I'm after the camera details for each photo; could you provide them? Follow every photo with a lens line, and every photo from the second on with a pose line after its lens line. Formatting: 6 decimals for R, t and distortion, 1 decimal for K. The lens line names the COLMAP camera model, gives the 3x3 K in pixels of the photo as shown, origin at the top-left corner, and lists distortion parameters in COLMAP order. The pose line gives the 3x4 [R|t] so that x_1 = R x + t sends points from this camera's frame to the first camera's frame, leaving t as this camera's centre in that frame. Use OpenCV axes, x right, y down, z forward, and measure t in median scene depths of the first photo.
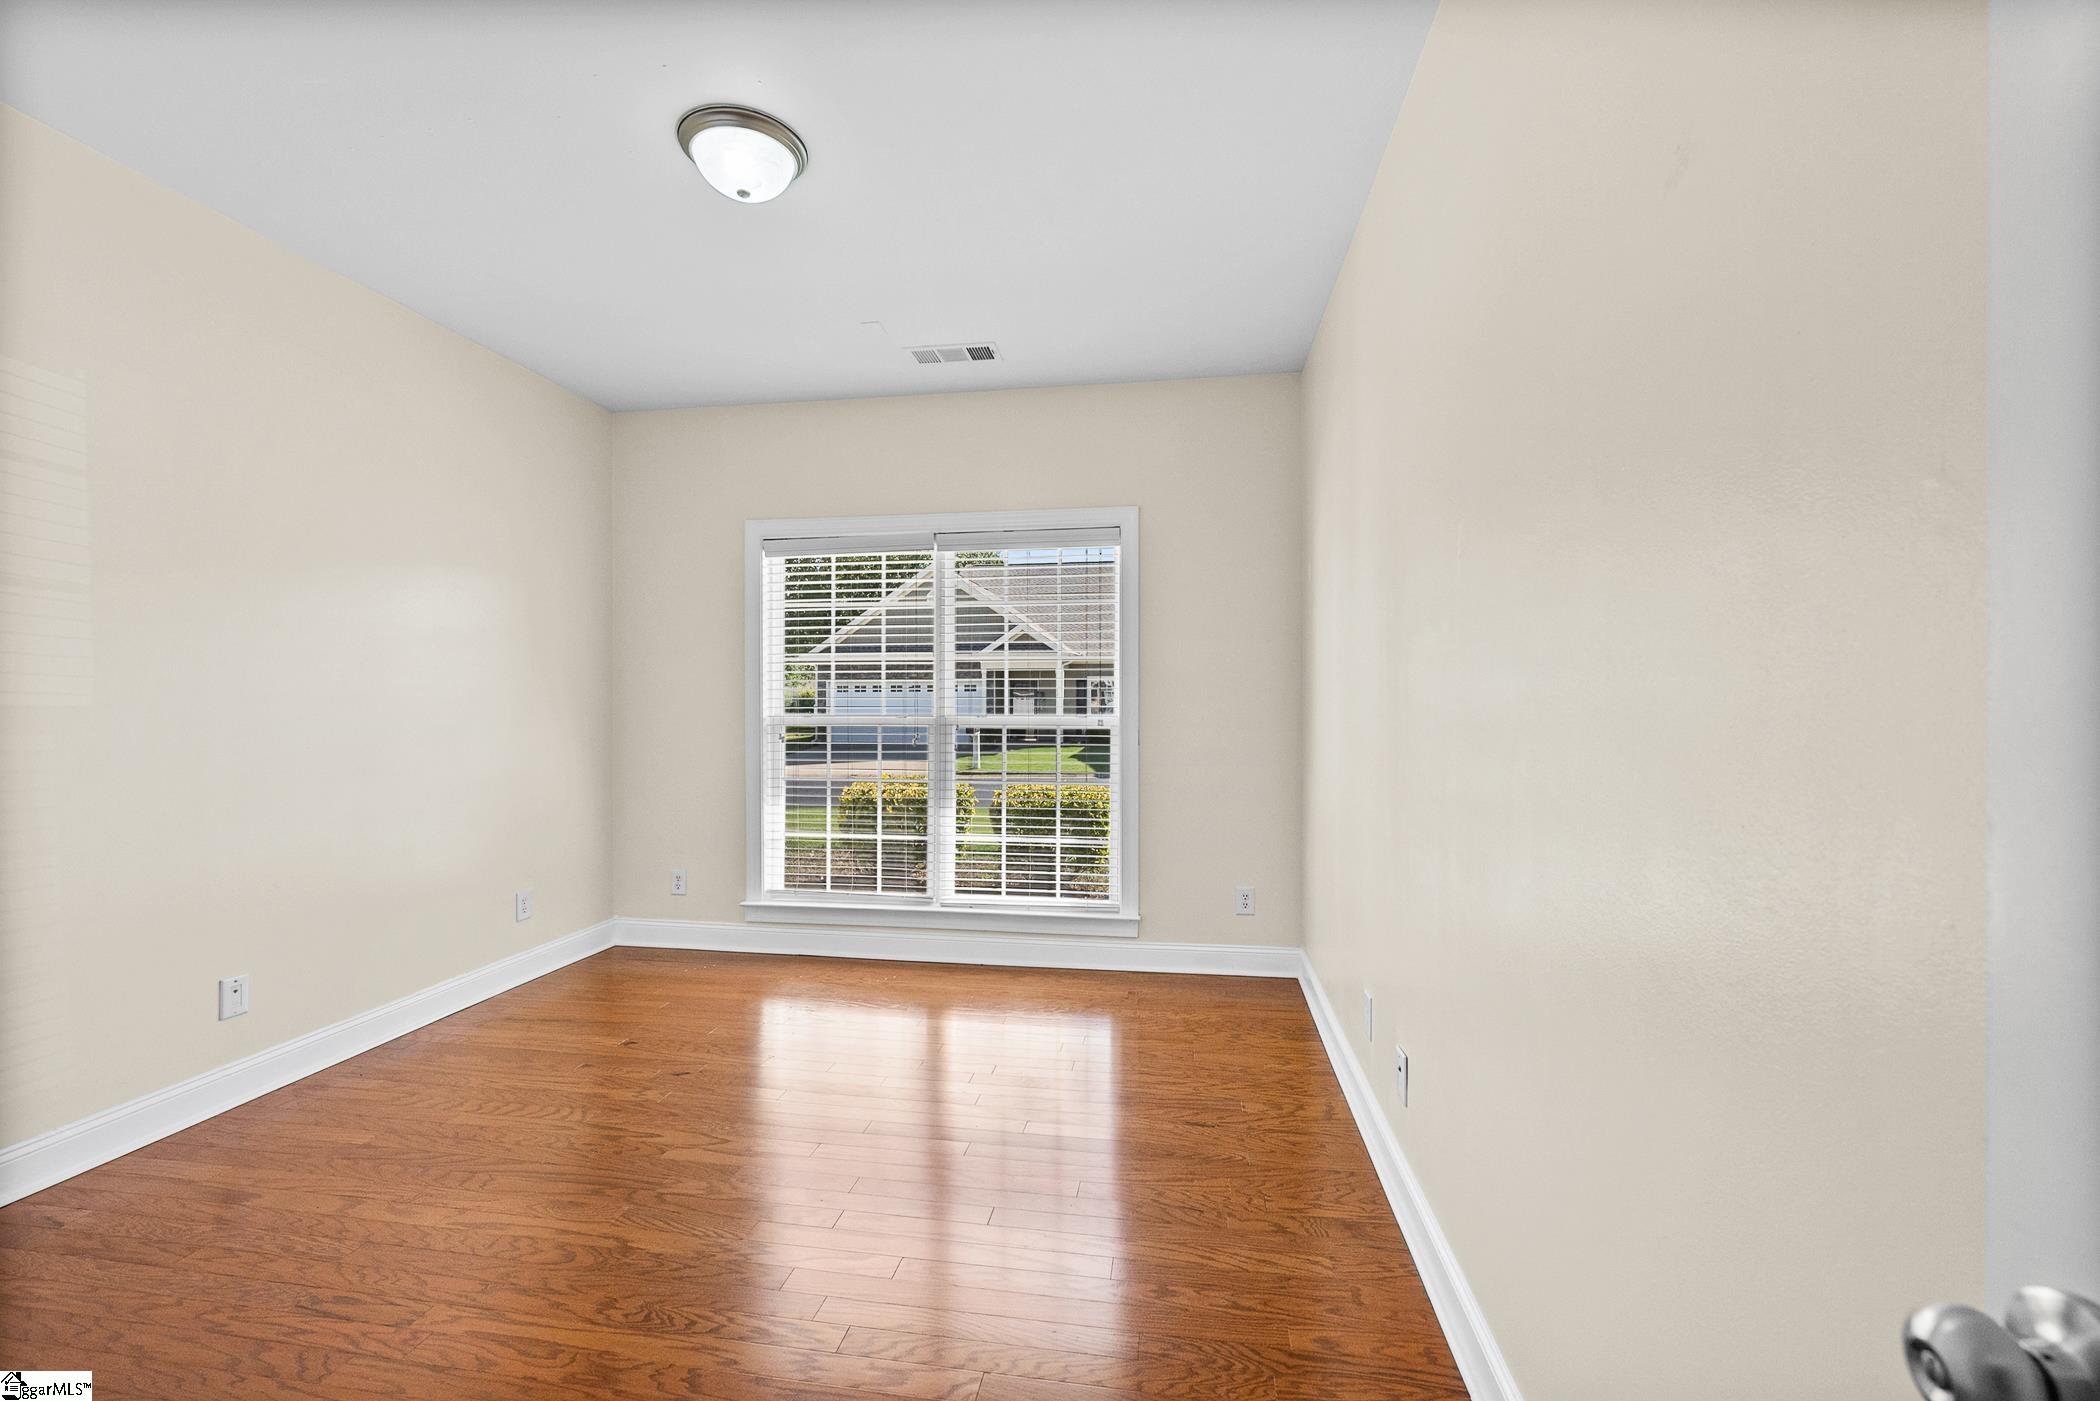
lens RADIAL K [[865.5, 0, 1044.9], [0, 865.5, 713.5], [0, 0, 1]] dist [-0.000505, -0.000063]
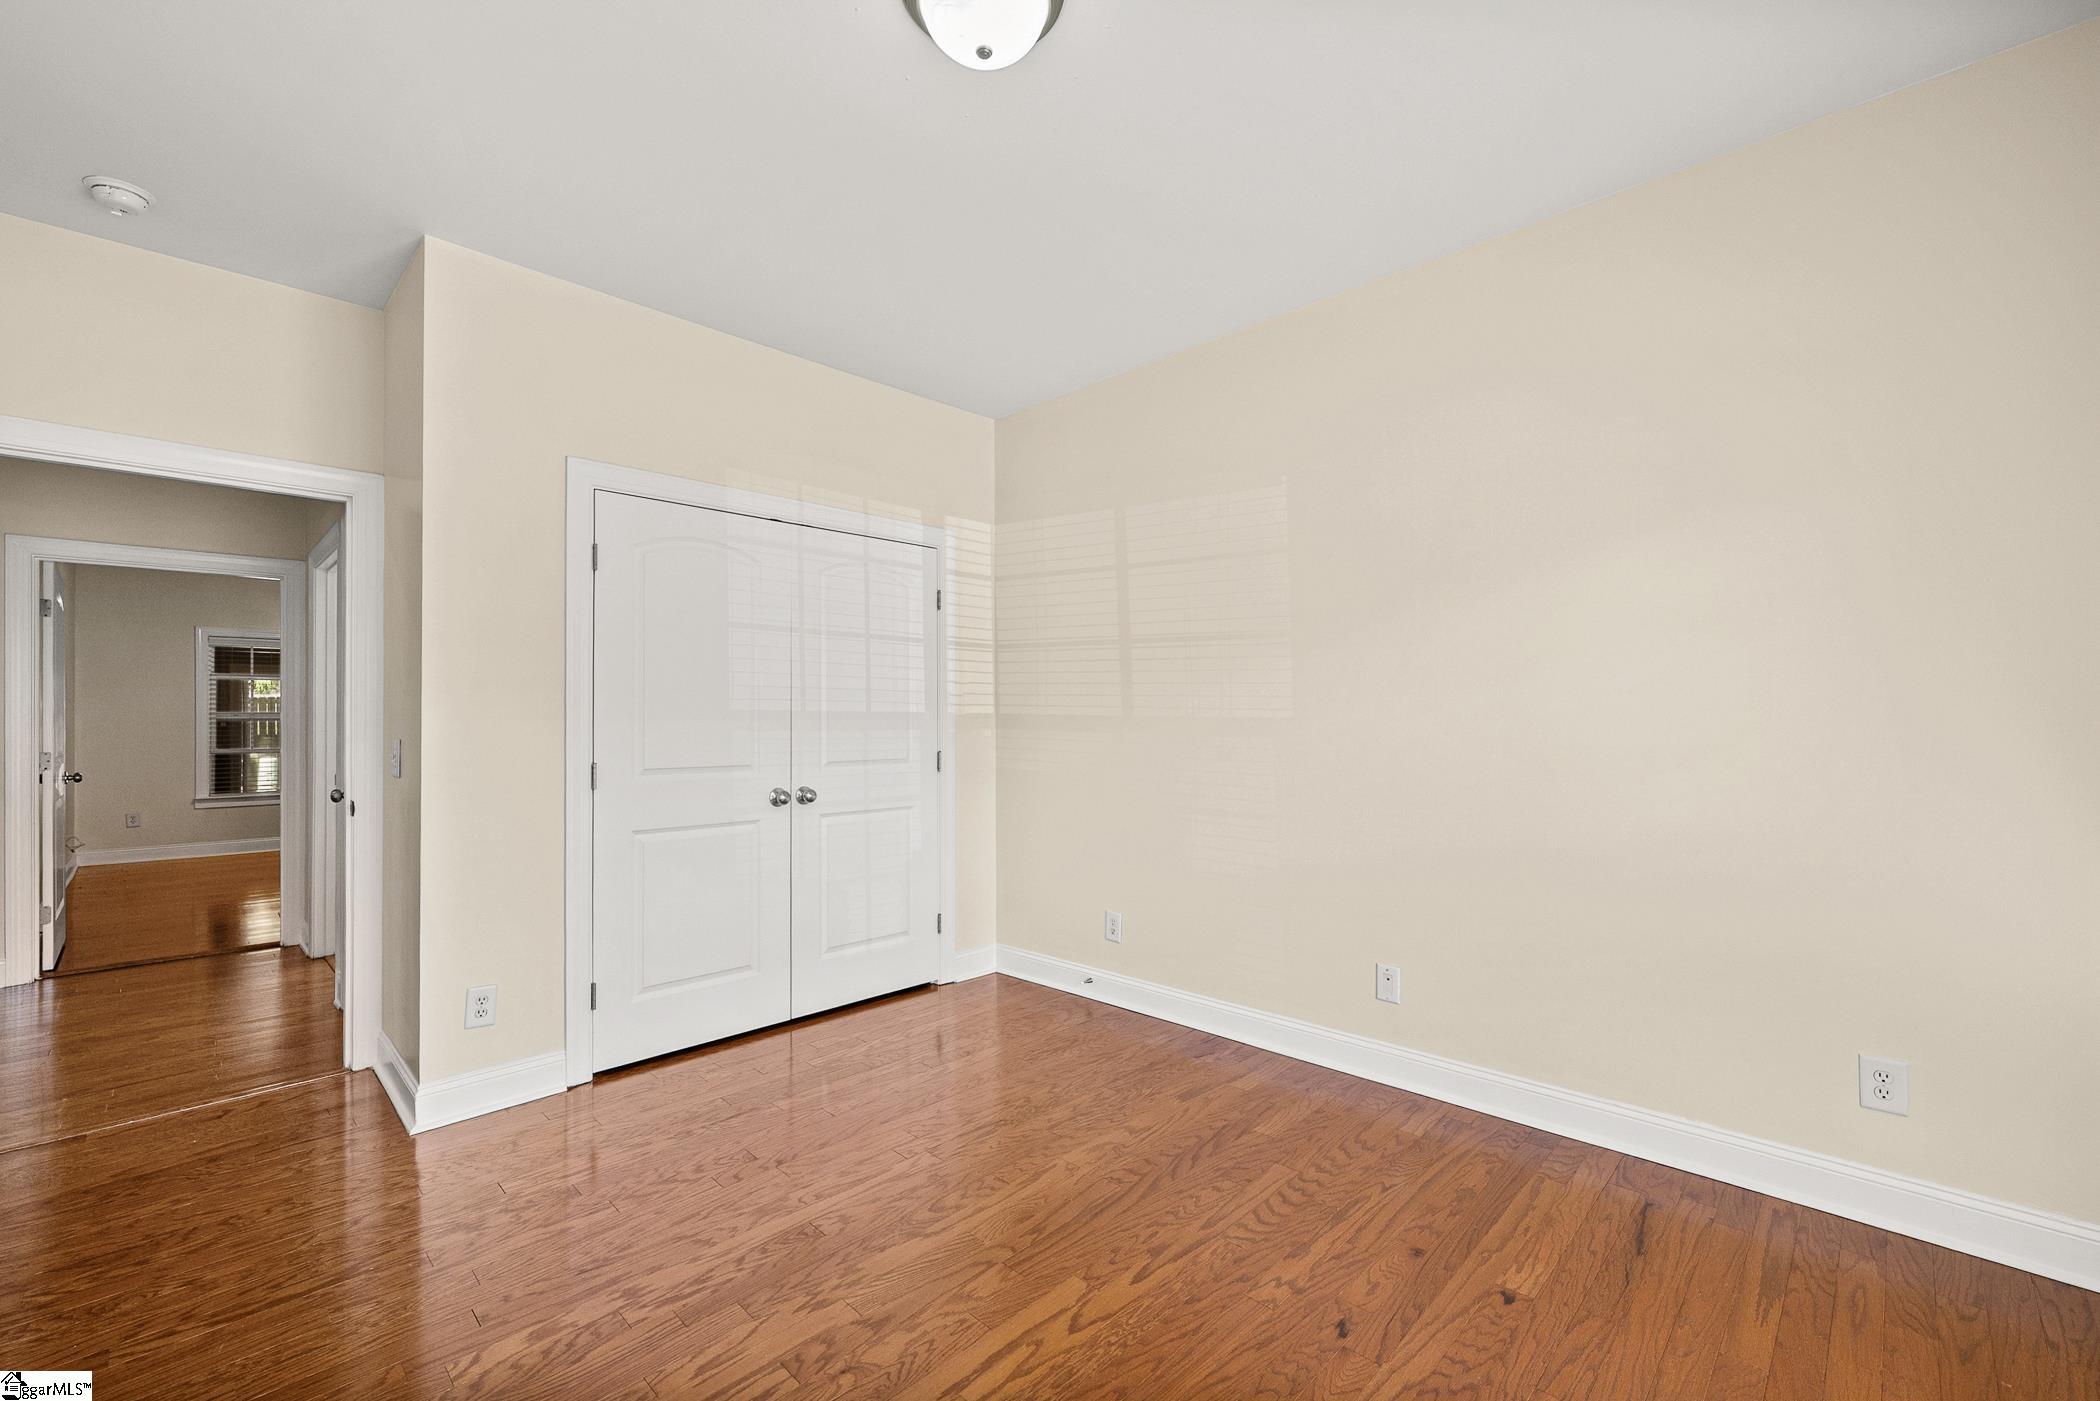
lens RADIAL K [[865.5, 0, 1044.9], [0, 865.5, 713.5], [0, 0, 1]] dist [-0.000505, -0.000063]
pose [[-0.584850, -0.006187, -0.811118, 0.227423], [-0.000945, 0.999975, -0.006946, -0.007583], [0.811141, -0.003296, -0.584841, 1.412225]]
